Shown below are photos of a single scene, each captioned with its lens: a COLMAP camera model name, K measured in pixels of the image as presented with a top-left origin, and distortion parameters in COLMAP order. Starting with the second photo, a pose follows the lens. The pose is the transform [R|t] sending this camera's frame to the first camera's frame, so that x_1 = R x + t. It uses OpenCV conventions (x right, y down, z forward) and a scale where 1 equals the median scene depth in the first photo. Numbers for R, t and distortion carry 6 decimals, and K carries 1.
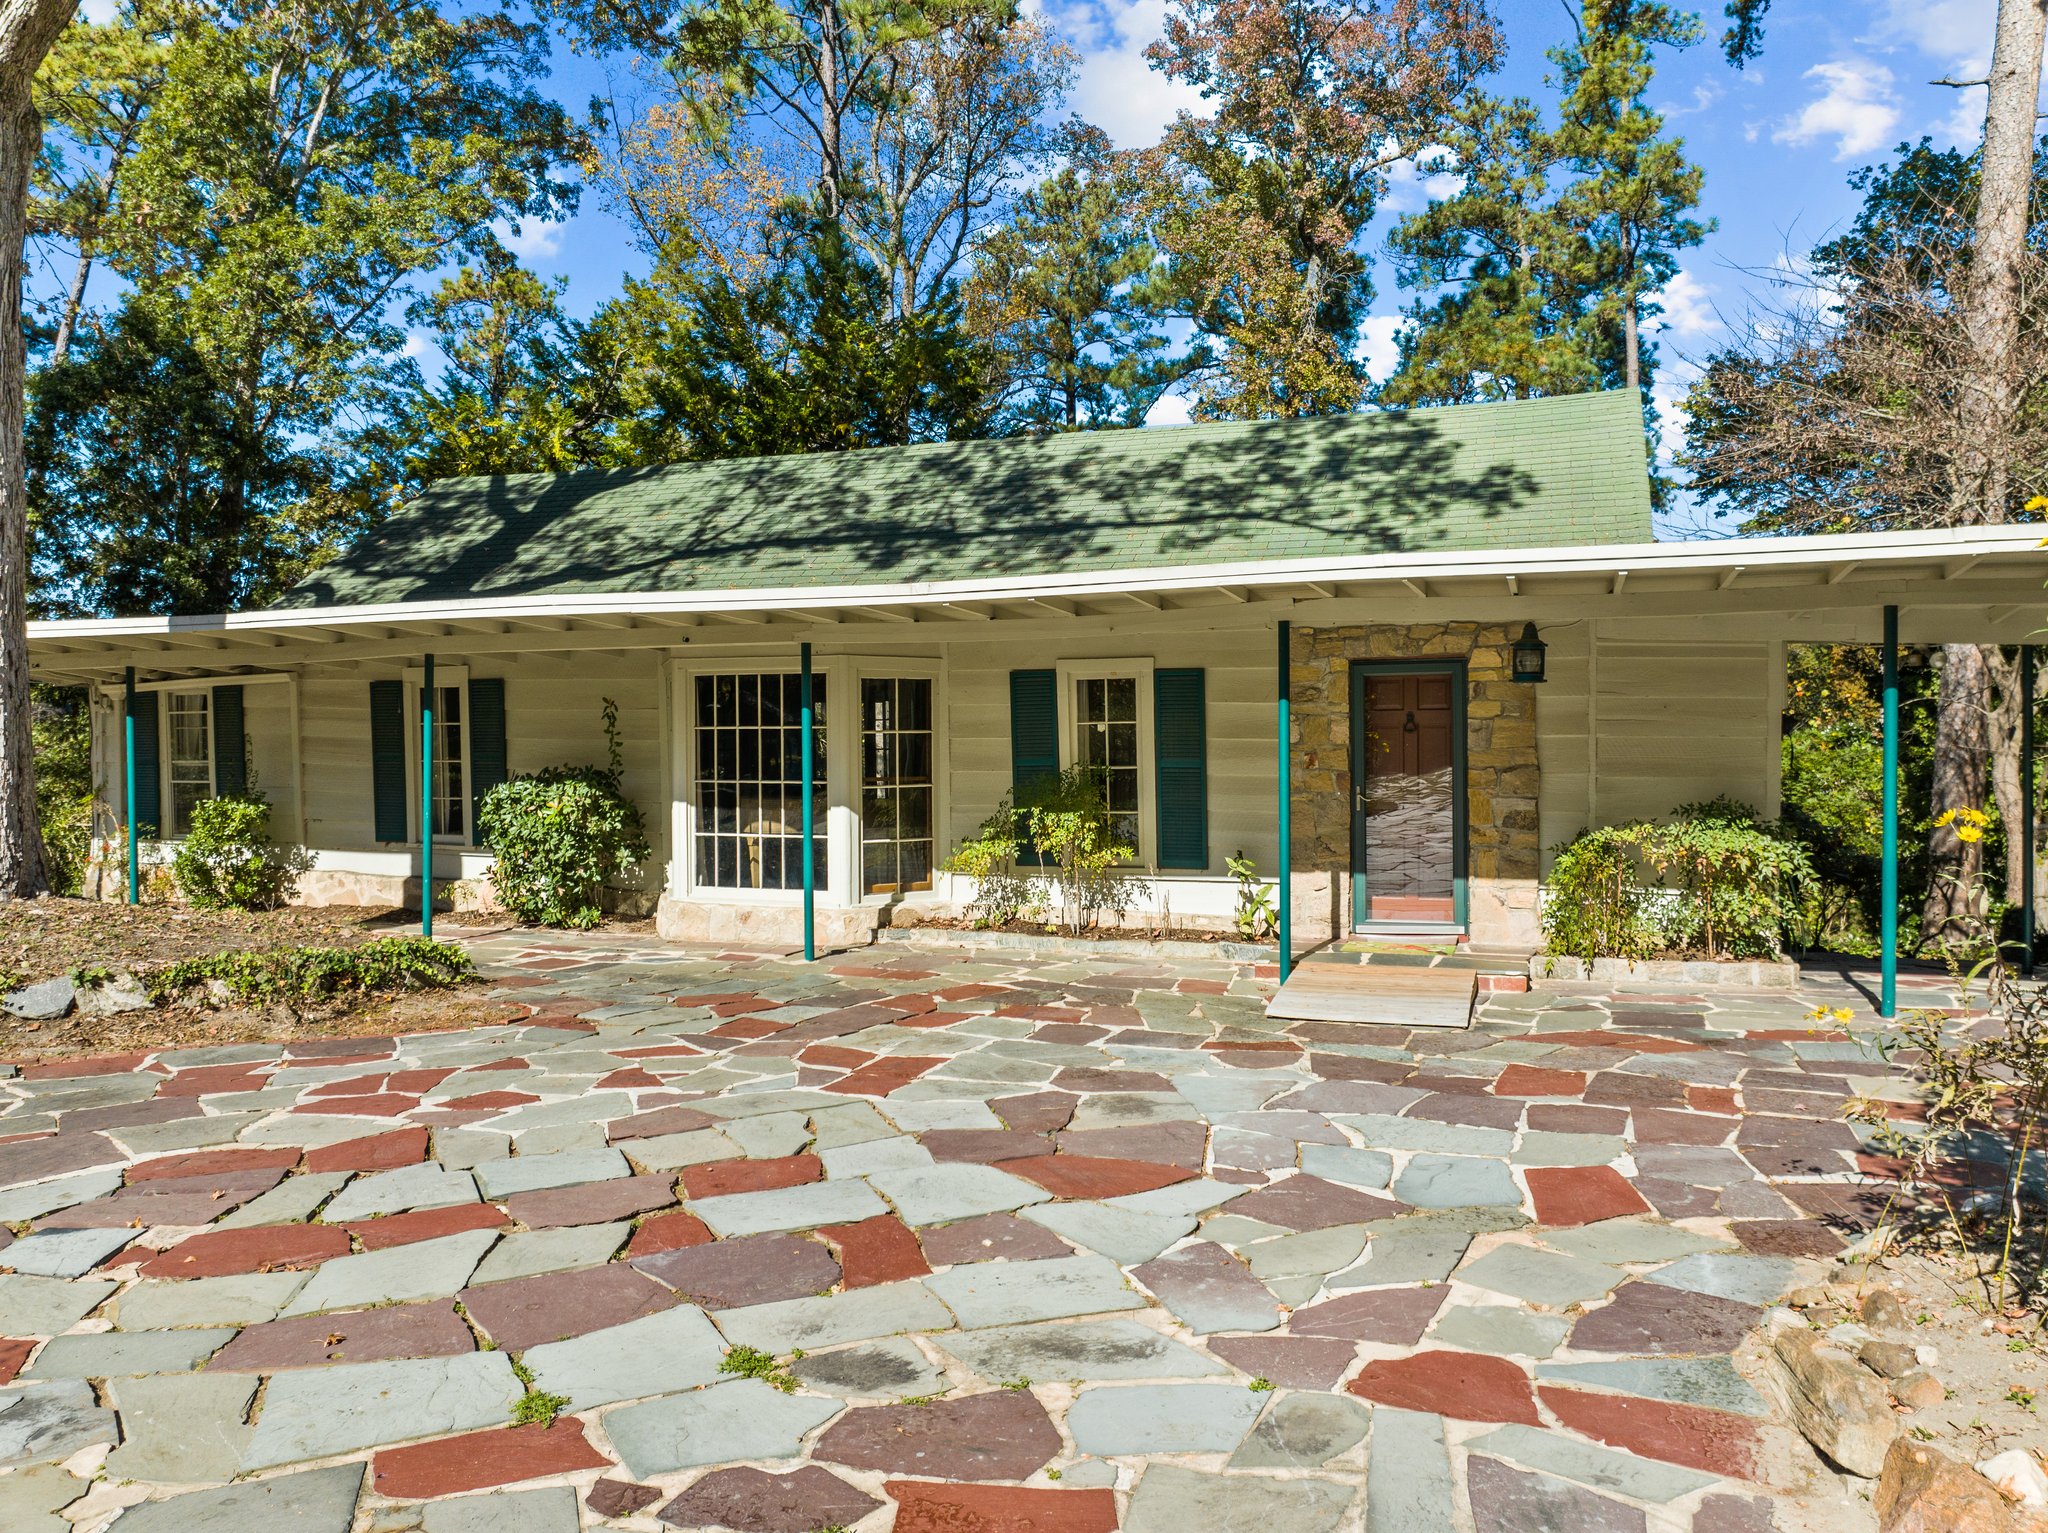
lens RADIAL K [[1438.5, 0, 1034.6], [0, 1438.5, 767.6], [0, 0, 1]] dist [-0.047458, 0.012104]
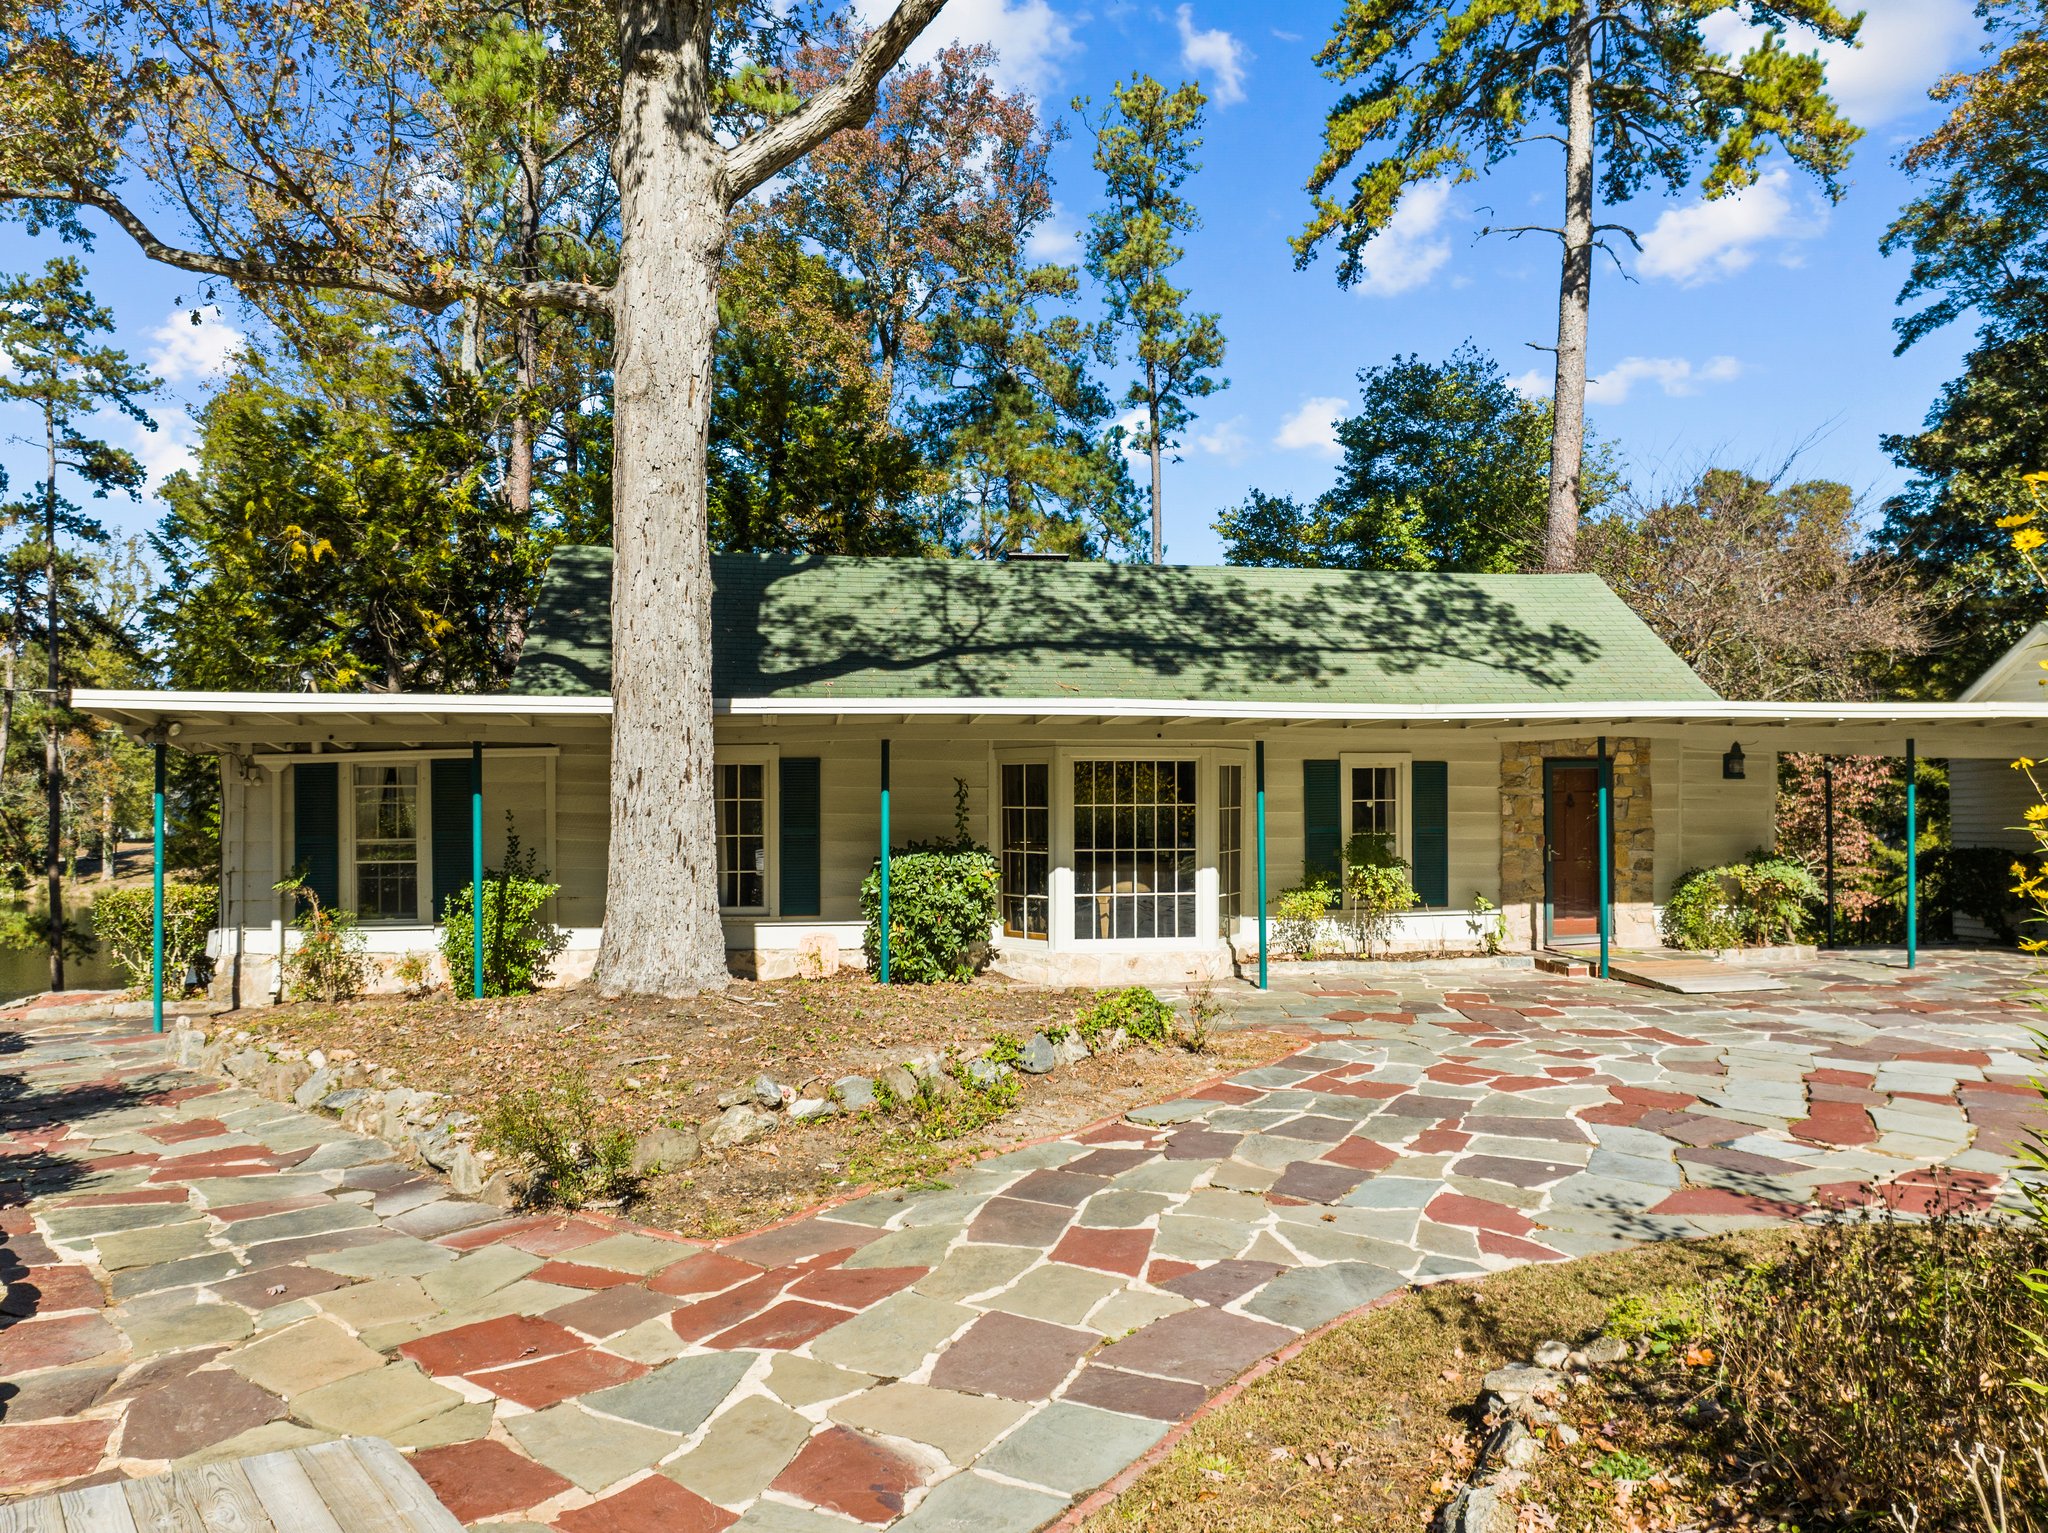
lens RADIAL K [[1438.5, 0, 1036.6], [0, 1438.5, 763.7], [0, 0, 1]] dist [-0.047458, 0.012104]
pose [[0.870991, 0.007790, 0.491238, -0.799057], [0.010523, 0.999349, -0.034506, -0.020390], [-0.491187, 0.035224, 0.870342, -0.016253]]
